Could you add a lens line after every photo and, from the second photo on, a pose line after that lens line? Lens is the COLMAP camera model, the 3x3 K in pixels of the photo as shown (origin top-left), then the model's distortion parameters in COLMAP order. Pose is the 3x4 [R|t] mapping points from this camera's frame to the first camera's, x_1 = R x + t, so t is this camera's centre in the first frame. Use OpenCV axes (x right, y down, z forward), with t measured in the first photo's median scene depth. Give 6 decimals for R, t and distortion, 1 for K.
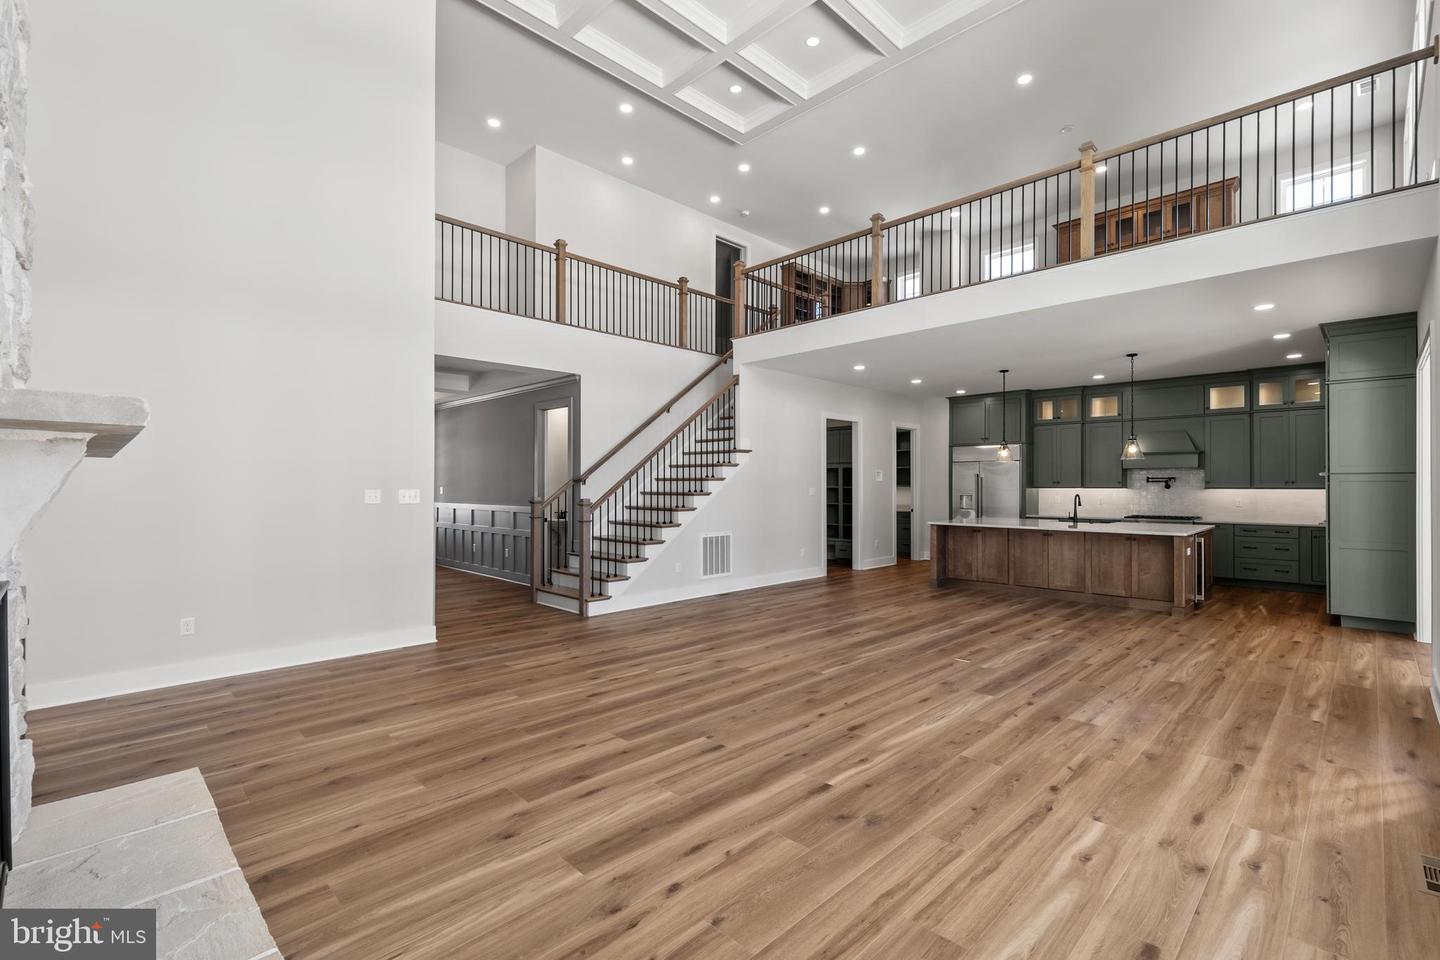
lens RADIAL K [[646.7, 0, 736.0], [0, 646.7, 478.9], [0, 0, 1]] dist [0.005795, -0.000096]
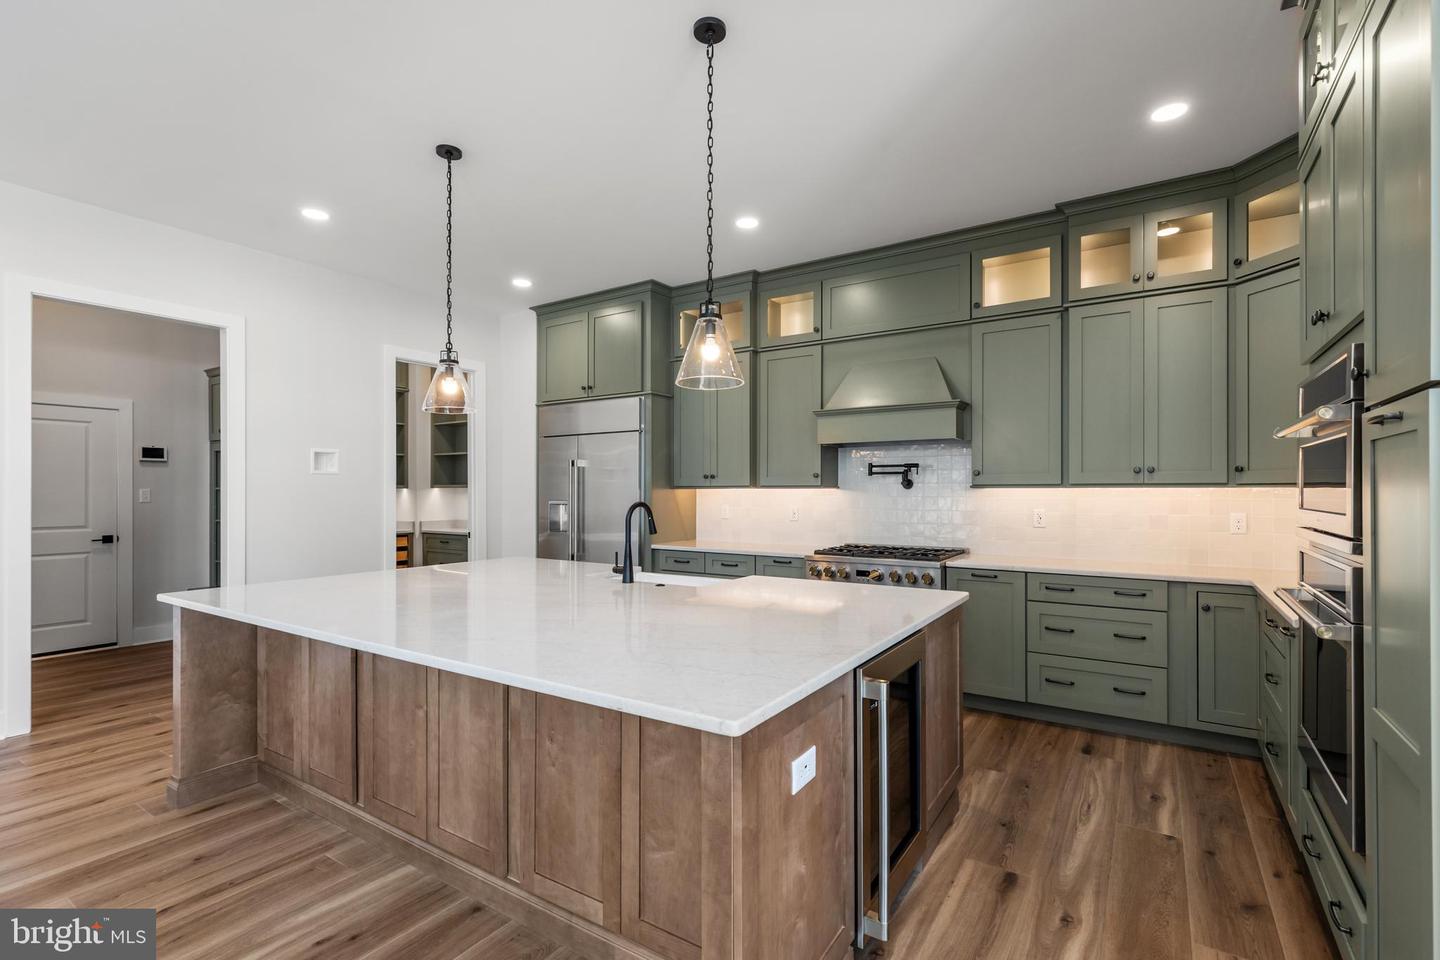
lens RADIAL K [[661.7, 0, 731.3], [0, 661.7, 481.0], [0, 0, 1]] dist [0.003194, 0.000028]
pose [[0.980567, 0.001402, 0.196180, 0.603424], [-0.000259, 0.999983, -0.005854, 0.016898], [-0.196185, 0.005690, 0.980550, 0.753824]]
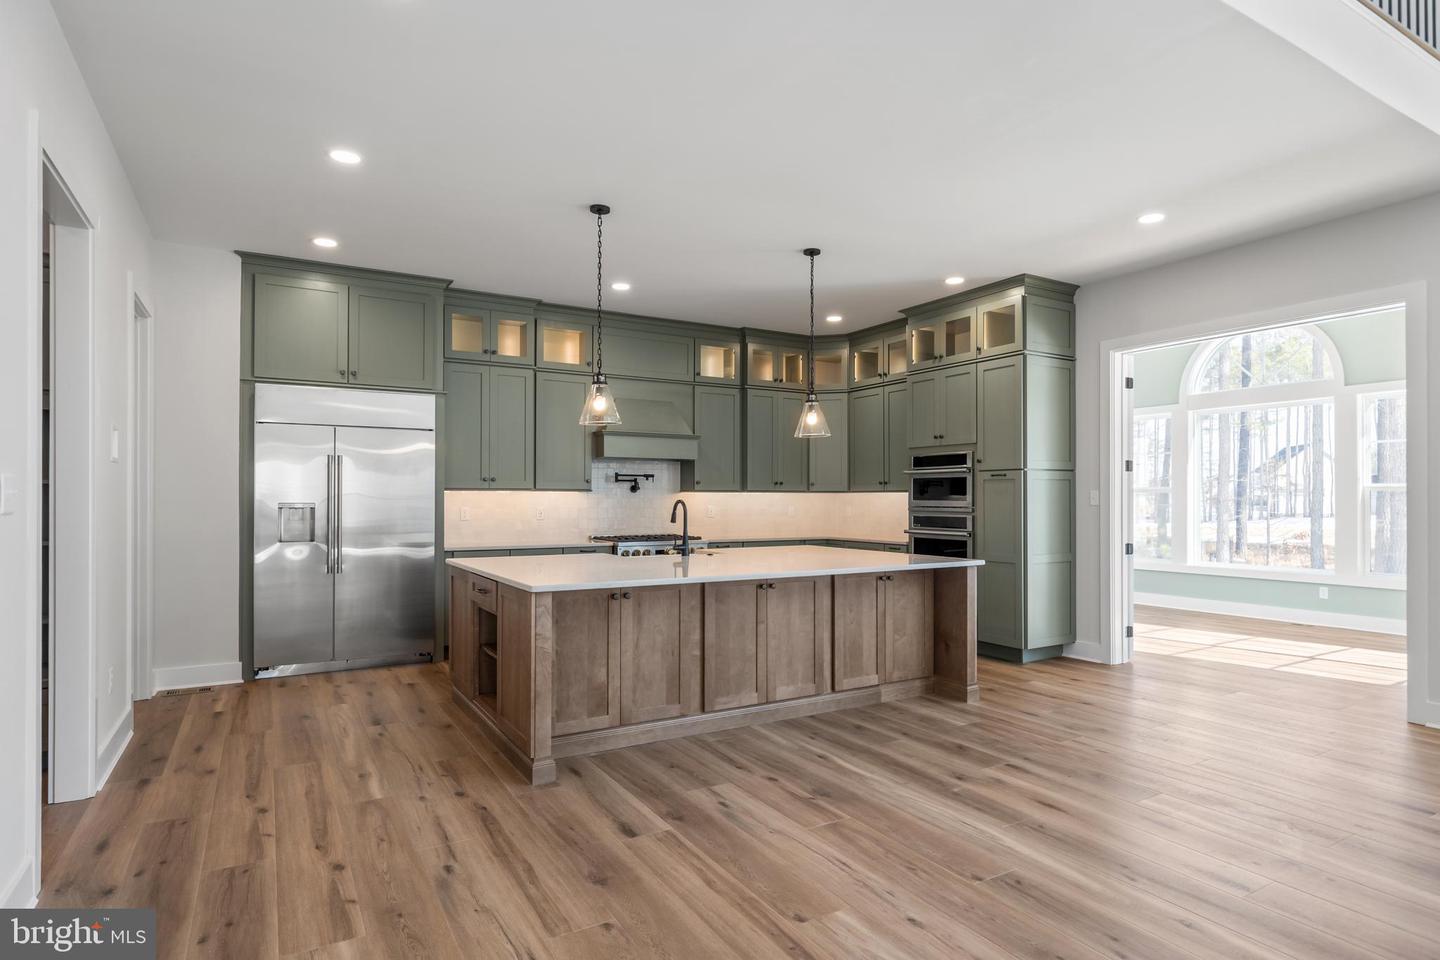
lens RADIAL K [[780.1, 0, 734.5], [0, 780.1, 492.8], [0, 0, 1]] dist [0.000809, 0.000263]
pose [[0.253232, 0.007701, 0.967375, -0.068463], [-0.011137, 0.999925, -0.005044, 0.024814], [-0.967341, -0.009497, 0.253299, 0.959982]]
